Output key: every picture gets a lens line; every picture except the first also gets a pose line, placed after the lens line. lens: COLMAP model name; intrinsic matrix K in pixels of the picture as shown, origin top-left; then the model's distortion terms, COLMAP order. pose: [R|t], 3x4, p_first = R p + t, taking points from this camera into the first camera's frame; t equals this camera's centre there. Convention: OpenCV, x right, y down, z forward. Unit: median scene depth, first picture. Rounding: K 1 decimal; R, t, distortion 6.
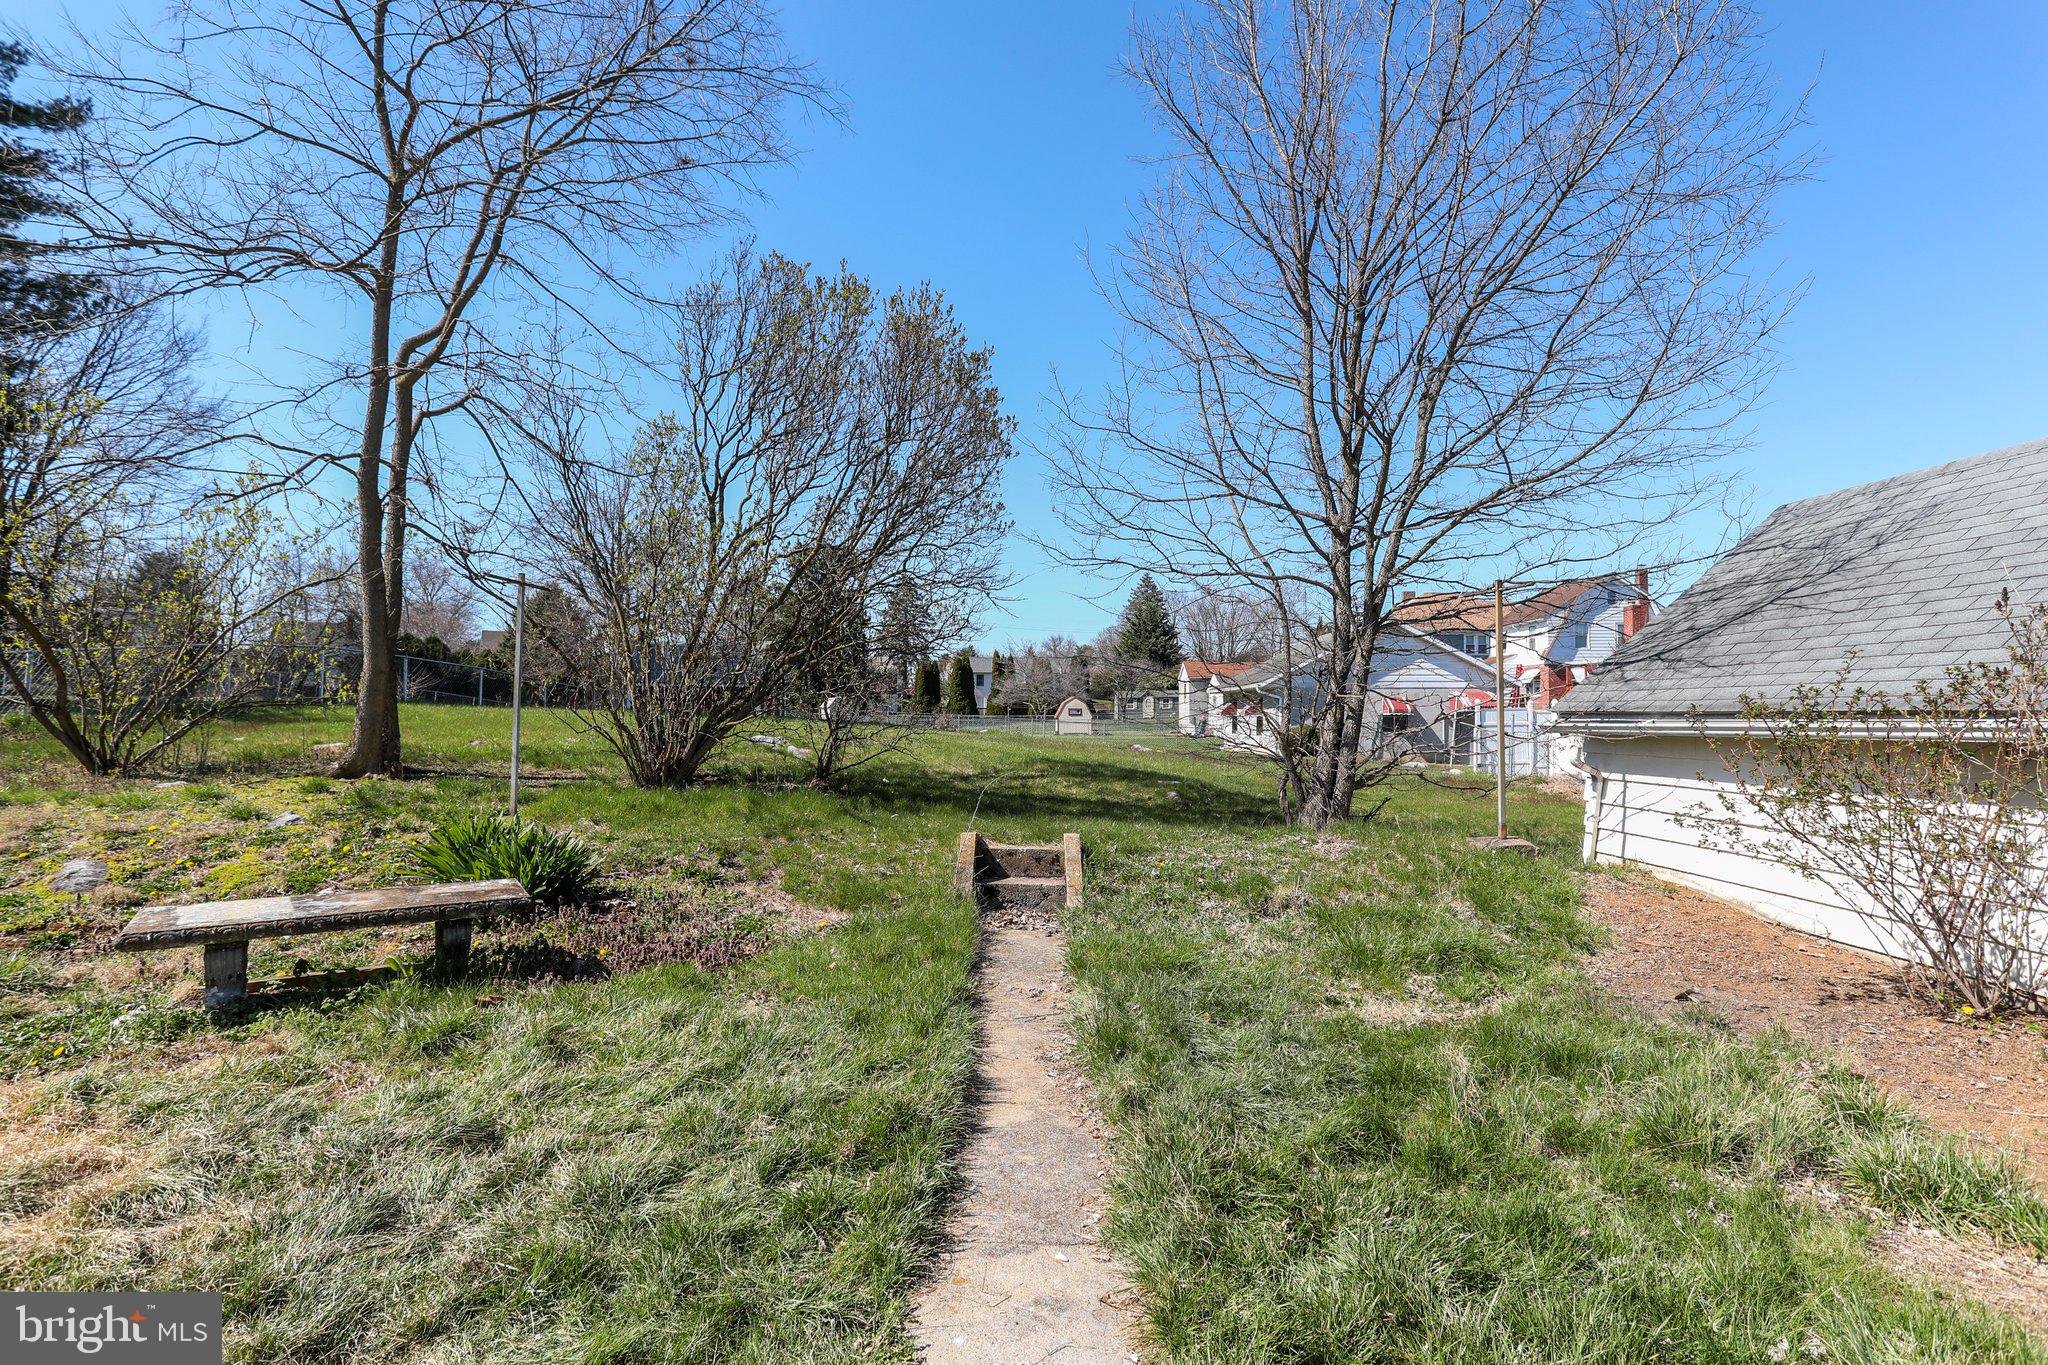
lens RADIAL K [[997.3, 0, 1025.9], [0, 997.3, 681.4], [0, 0, 1]] dist [-0.032900, 0.014860]
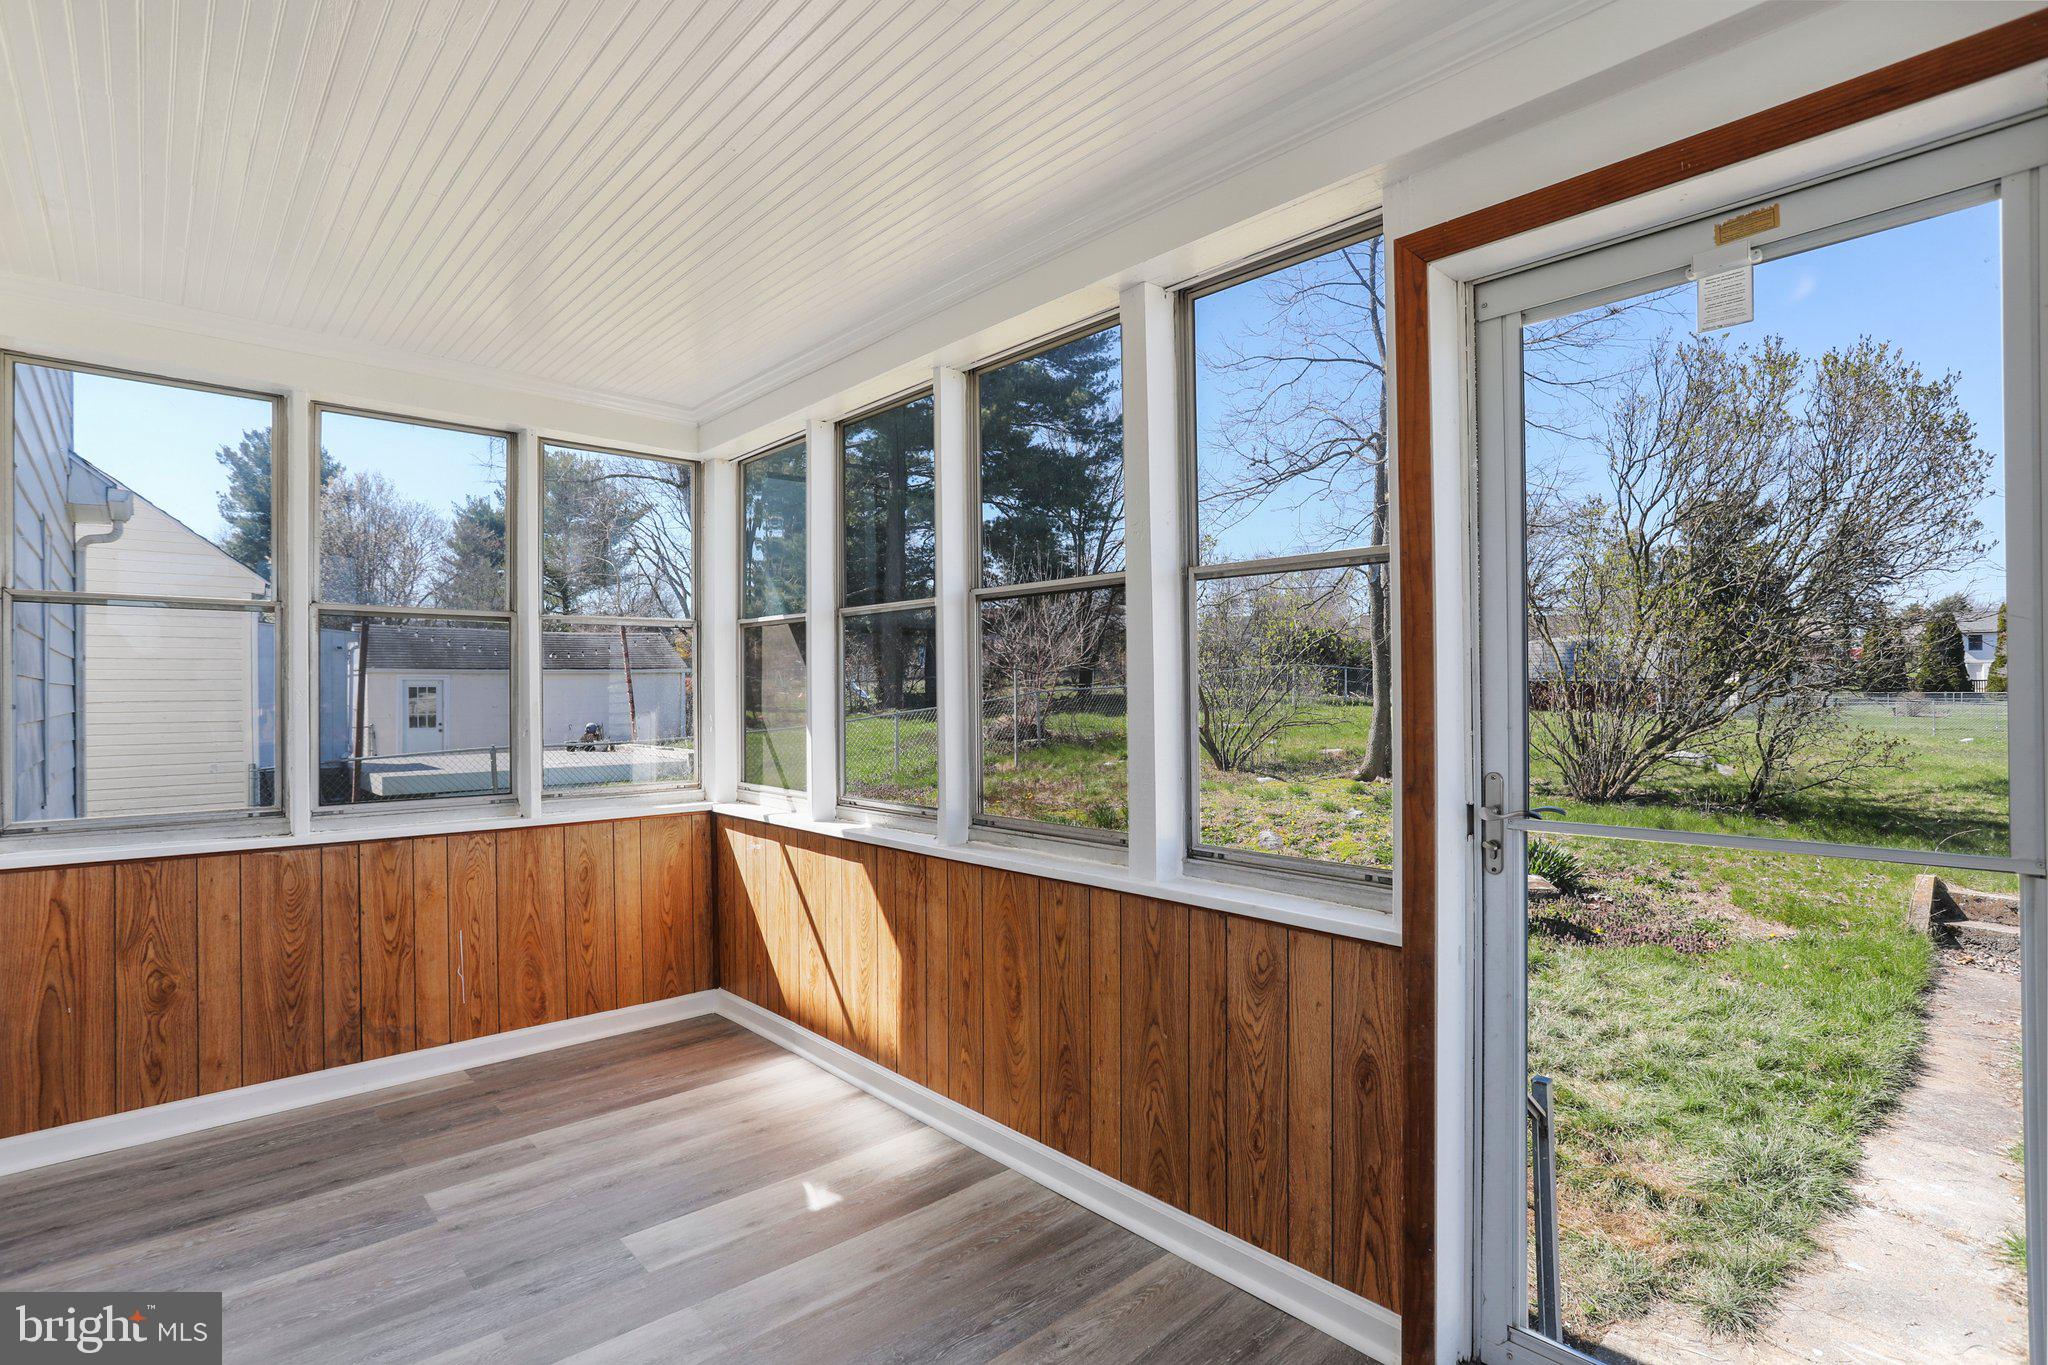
lens RADIAL K [[997.3, 0, 1011.9], [0, 997.3, 681.2], [0, 0, 1]] dist [-0.032900, 0.014860]
pose [[0.677575, -0.010166, -0.735383, 0.069806], [0.033886, 0.999274, 0.017408, -0.142653], [0.734673, -0.036714, 0.677428, -0.583999]]
